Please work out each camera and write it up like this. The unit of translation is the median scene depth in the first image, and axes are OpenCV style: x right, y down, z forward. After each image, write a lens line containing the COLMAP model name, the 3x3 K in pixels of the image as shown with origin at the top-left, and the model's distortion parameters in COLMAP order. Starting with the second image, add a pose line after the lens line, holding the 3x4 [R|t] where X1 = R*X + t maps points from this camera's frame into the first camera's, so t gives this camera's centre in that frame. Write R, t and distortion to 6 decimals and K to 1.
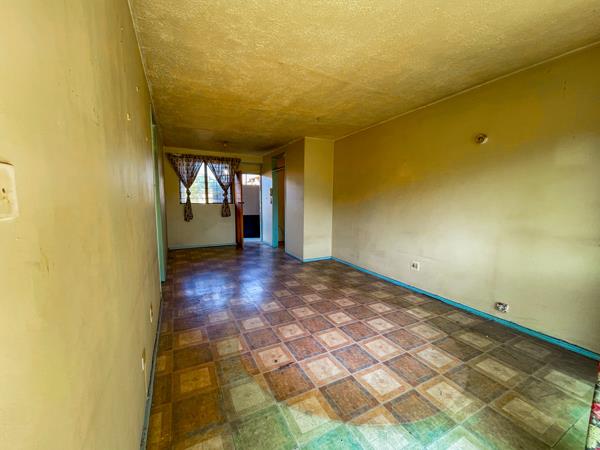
lens RADIAL K [[241.8, 0, 296.5], [0, 241.8, 228.8], [0, 0, 1]] dist [-0.003323, 0.001467]
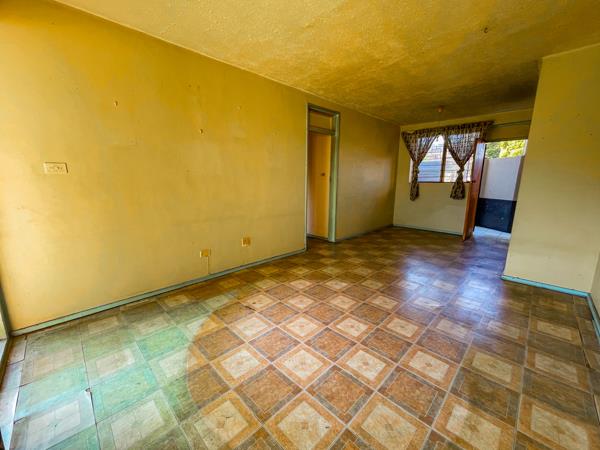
lens RADIAL K [[241.8, 0, 297.7], [0, 241.8, 229.6], [0, 0, 1]] dist [-0.003323, 0.001467]
pose [[0.311929, 0.189009, -0.931115, 0.851225], [-0.116801, 0.980208, 0.159845, -0.041579], [0.942899, 0.058895, 0.327831, 0.615281]]
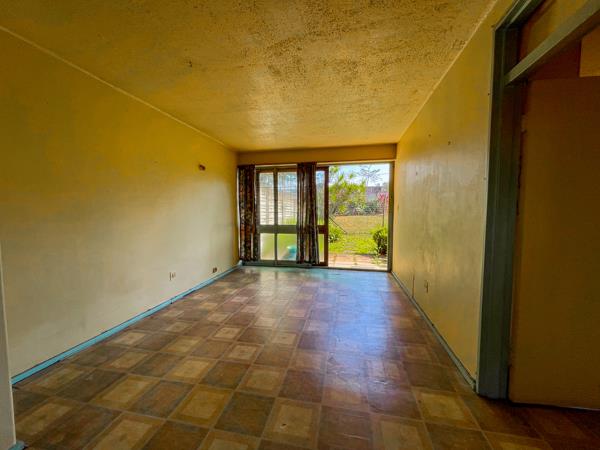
lens RADIAL K [[241.8, 0, 296.5], [0, 241.8, 228.8], [0, 0, 1]] dist [-0.003323, 0.001467]
pose [[-0.782038, -0.051259, 0.621120, -0.701372], [0.070940, 0.982813, 0.170427, -0.231261], [-0.619181, 0.177343, -0.764961, 1.996312]]
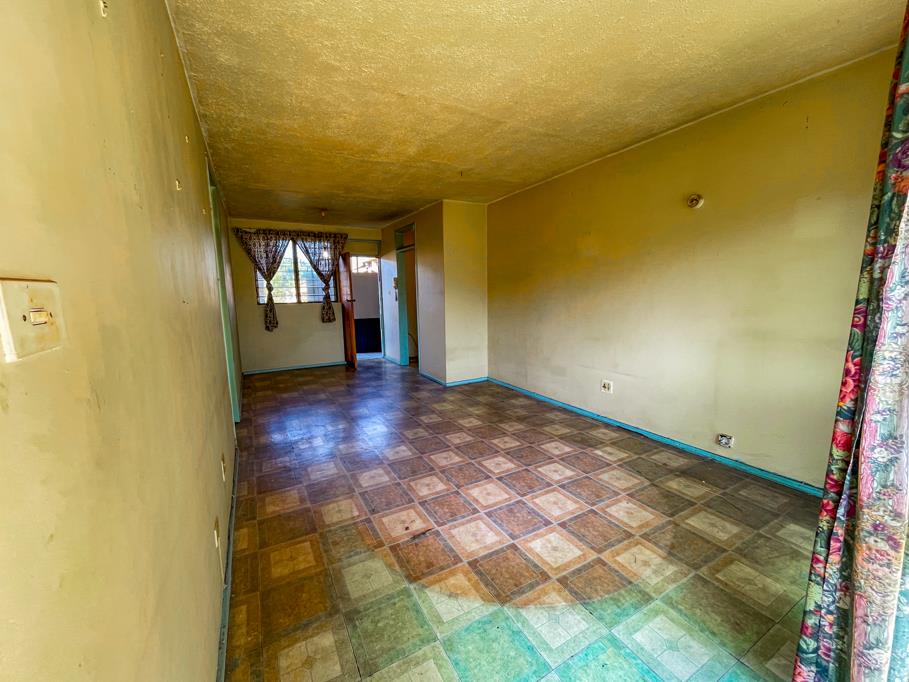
lens RADIAL K [[366.3, 0, 449.4], [0, 366.3, 346.6], [0, 0, 1]] dist [-0.003323, 0.001467]
pose [[0.999061, -0.030039, 0.031230, 0.016429], [0.029144, 0.999163, 0.028721, -0.006284], [-0.032066, -0.027783, 0.999100, -0.042045]]
